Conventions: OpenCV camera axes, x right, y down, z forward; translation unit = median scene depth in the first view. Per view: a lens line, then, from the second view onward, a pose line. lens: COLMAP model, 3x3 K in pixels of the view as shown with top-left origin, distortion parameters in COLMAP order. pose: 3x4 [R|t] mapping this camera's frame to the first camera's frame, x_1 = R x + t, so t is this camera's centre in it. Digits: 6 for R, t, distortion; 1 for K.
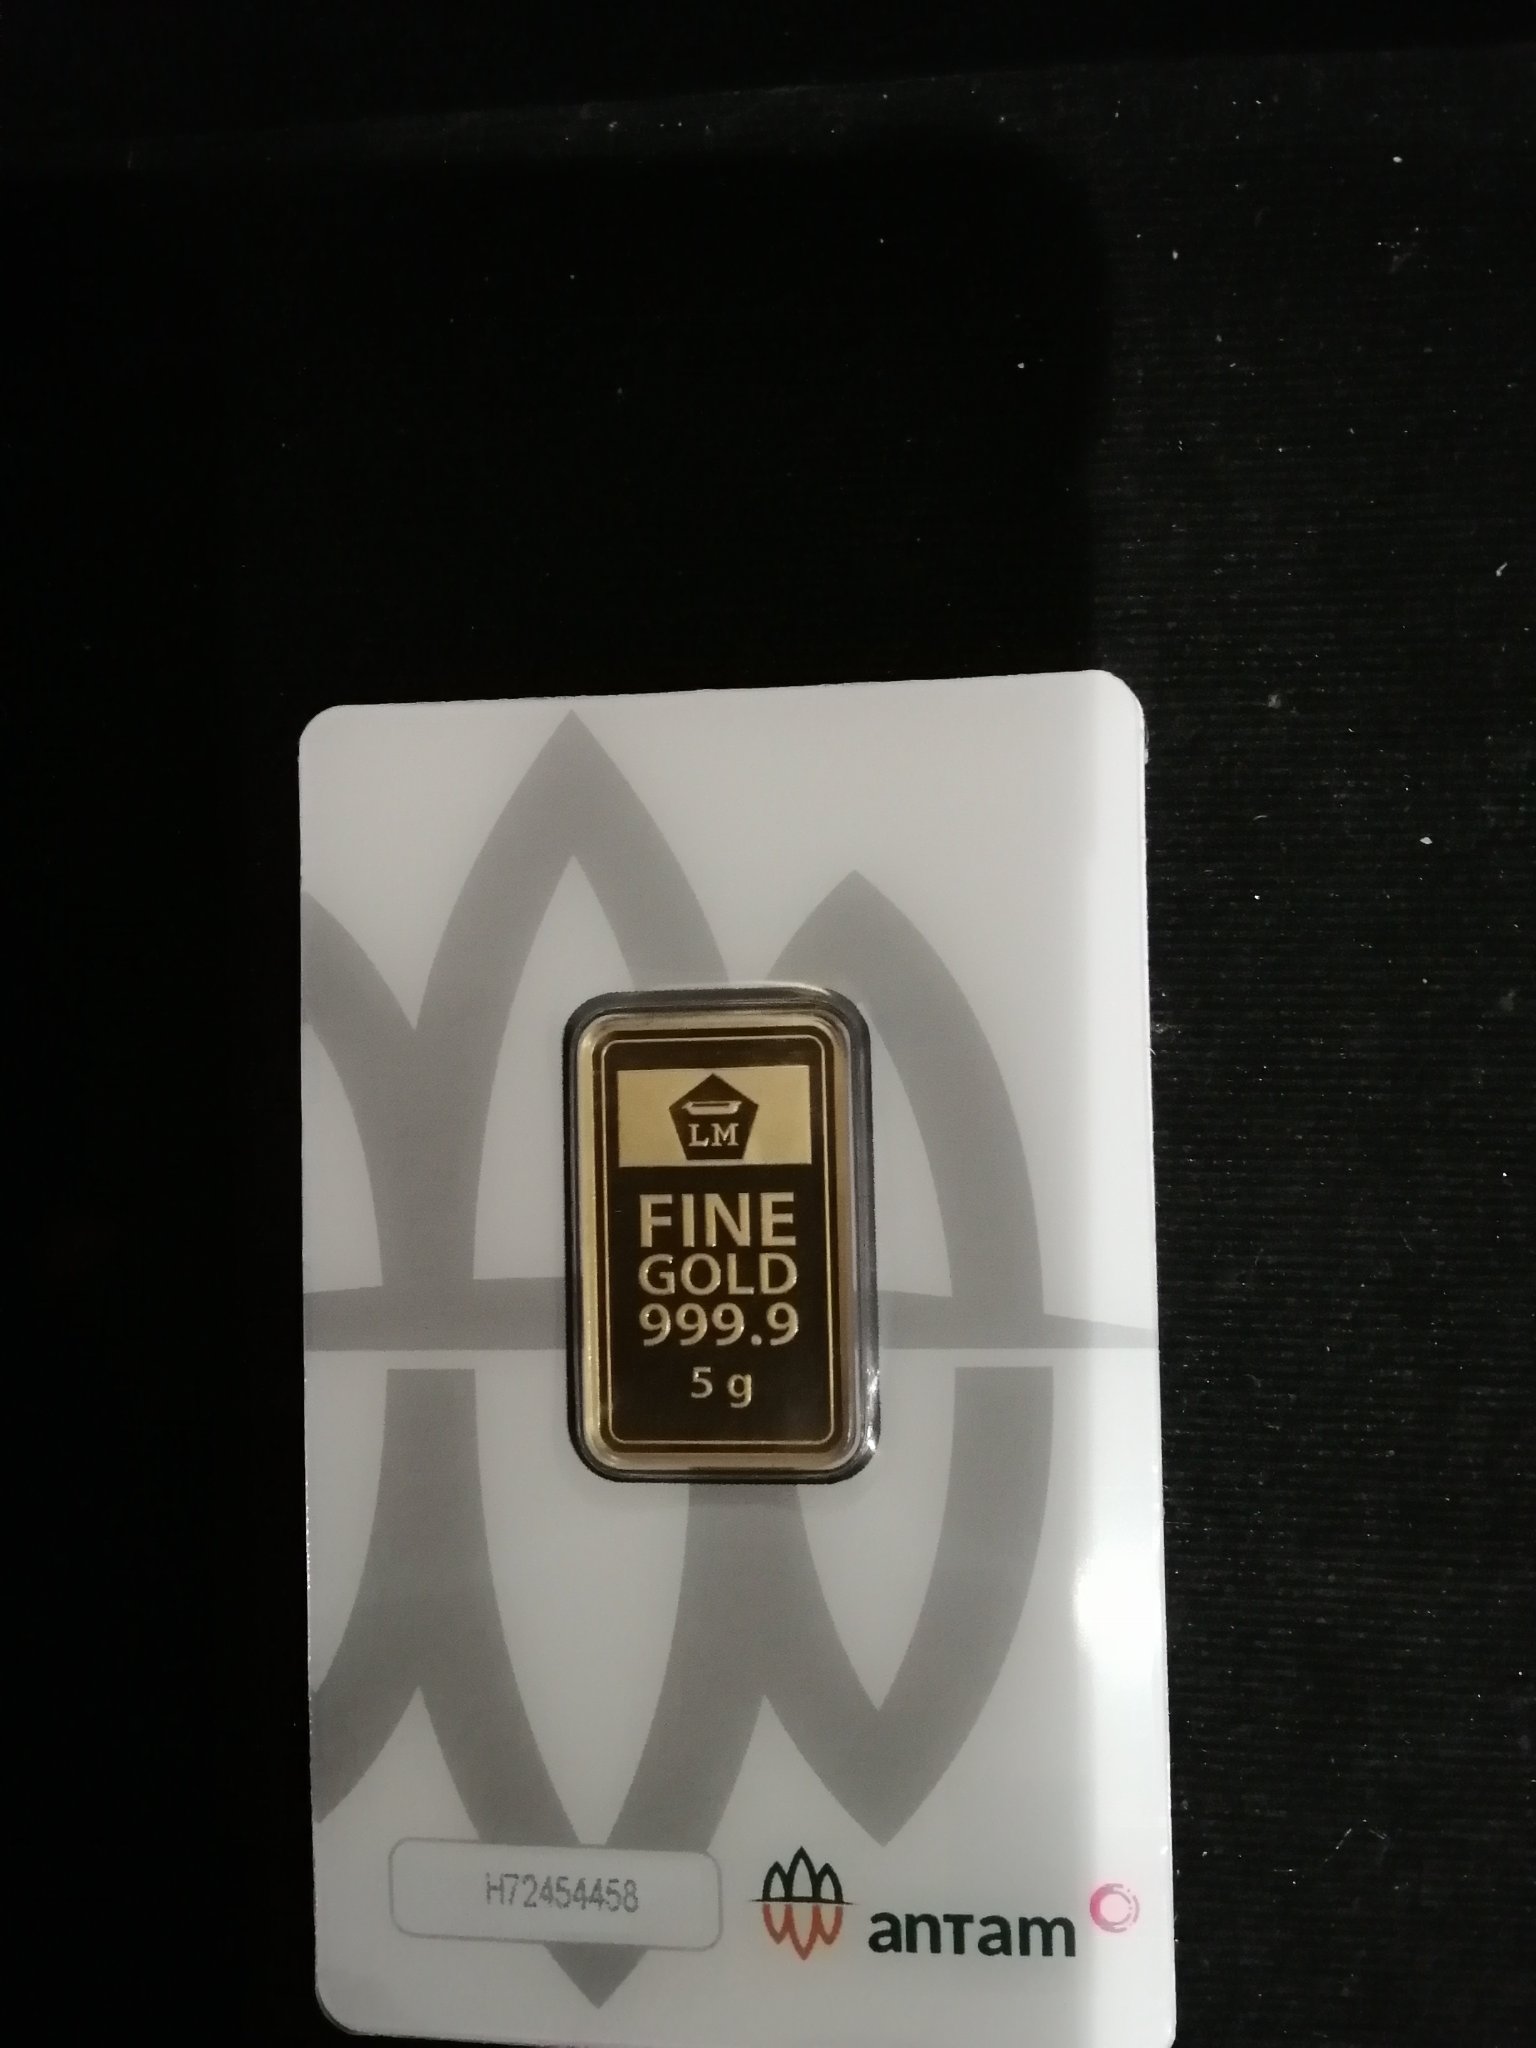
lens RADIAL K [[2000.5, 0, 611.2], [0, 2000.5, 905.4], [0, 0, 1]] dist [-0.007817, -0.032126]
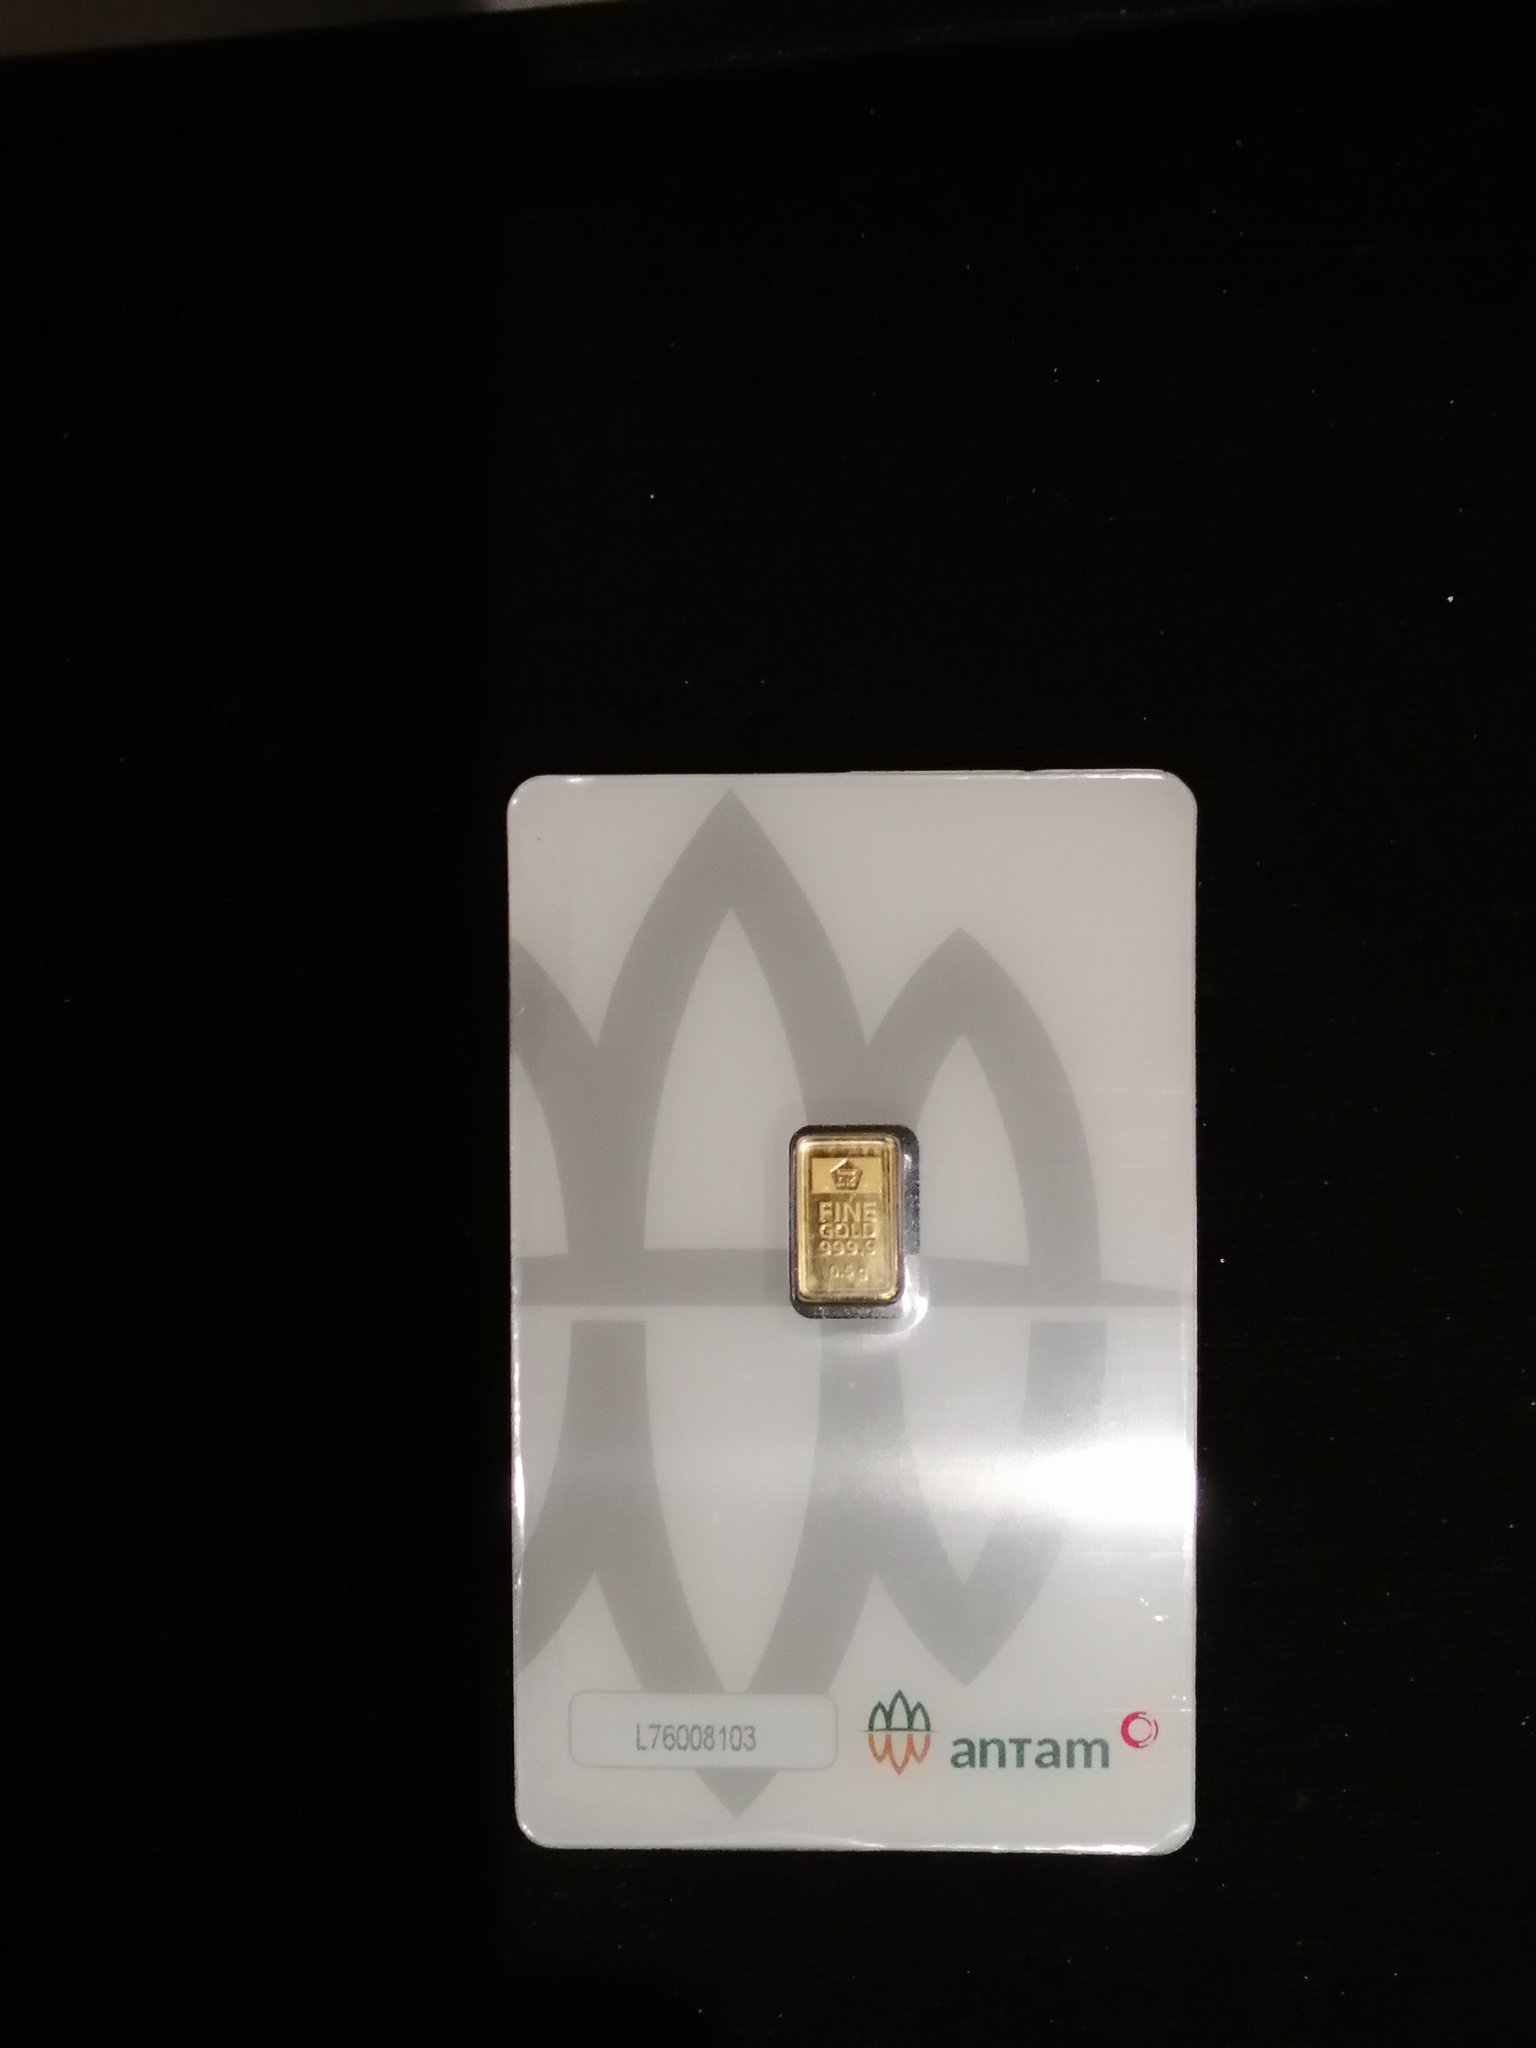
lens RADIAL K [[2359.4, 0, 771.0], [0, 2359.4, 1025.8], [0, 0, 1]] dist [-0.206997, 0.011523]
pose [[0.999659, 0.010965, 0.023695, -0.026677], [-0.012920, 0.996382, 0.084001, -0.073984], [-0.022688, -0.084278, 0.996184, -0.442274]]
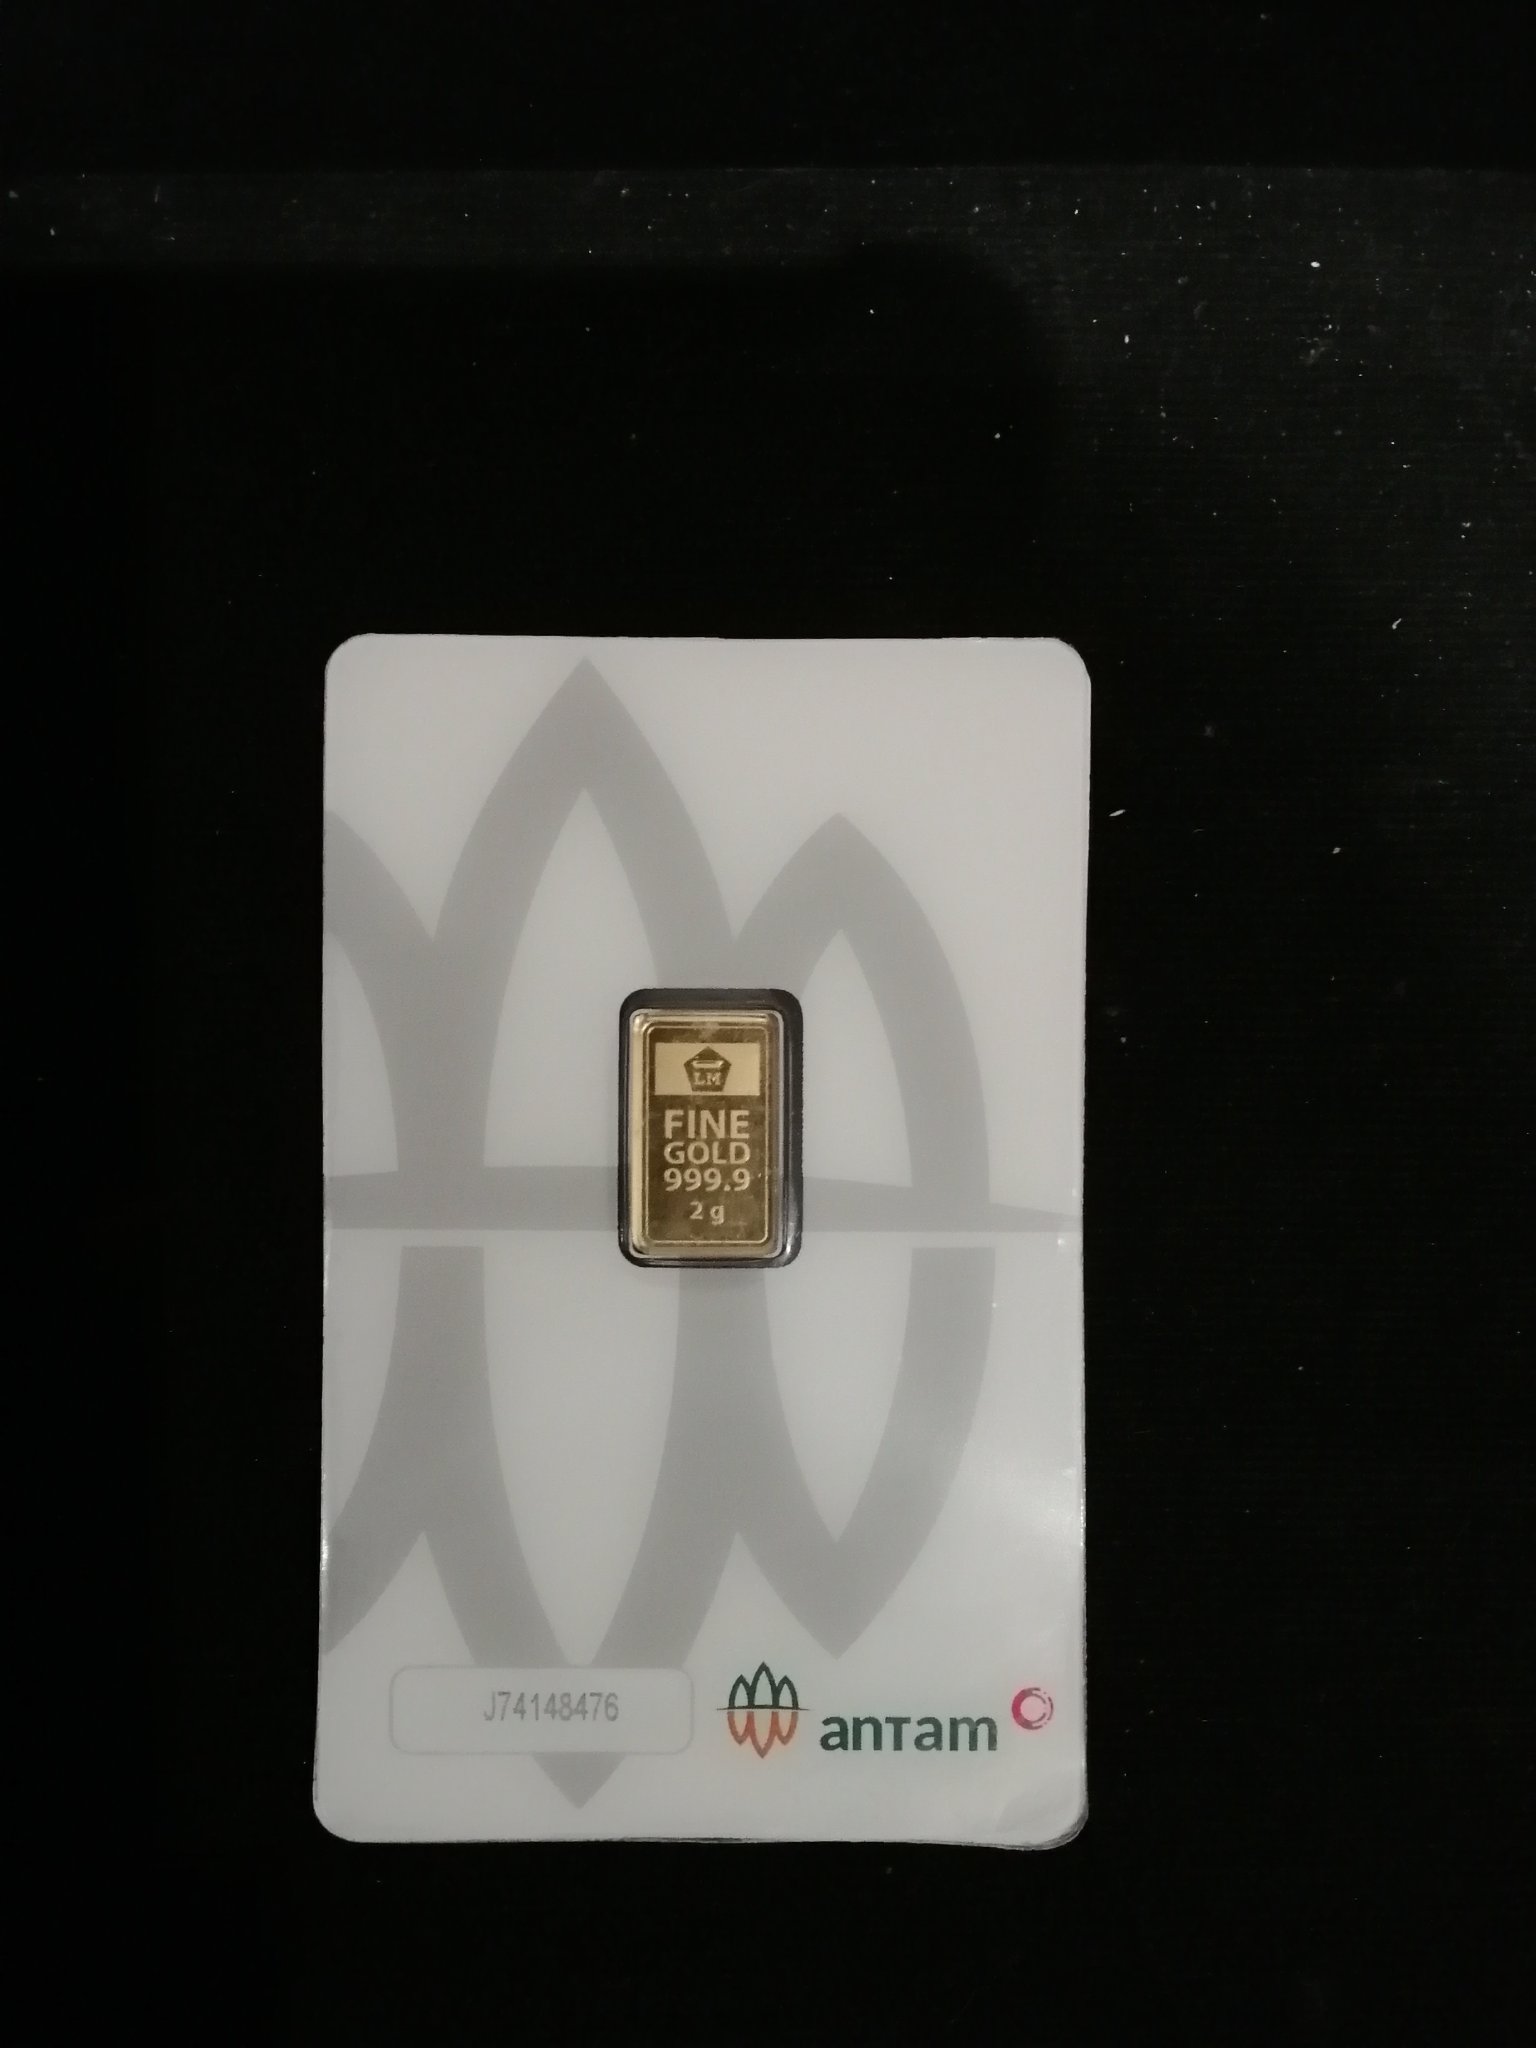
lens RADIAL K [[2181.2, 0, 858.8], [0, 2181.2, 1024.1], [0, 0, 1]] dist [0.007187, 0.008633]
pose [[0.992225, 0.020927, 0.122688, -0.011400], [-0.034953, 0.992945, 0.113310, -0.033157], [-0.119451, -0.116717, 0.985956, -0.196410]]
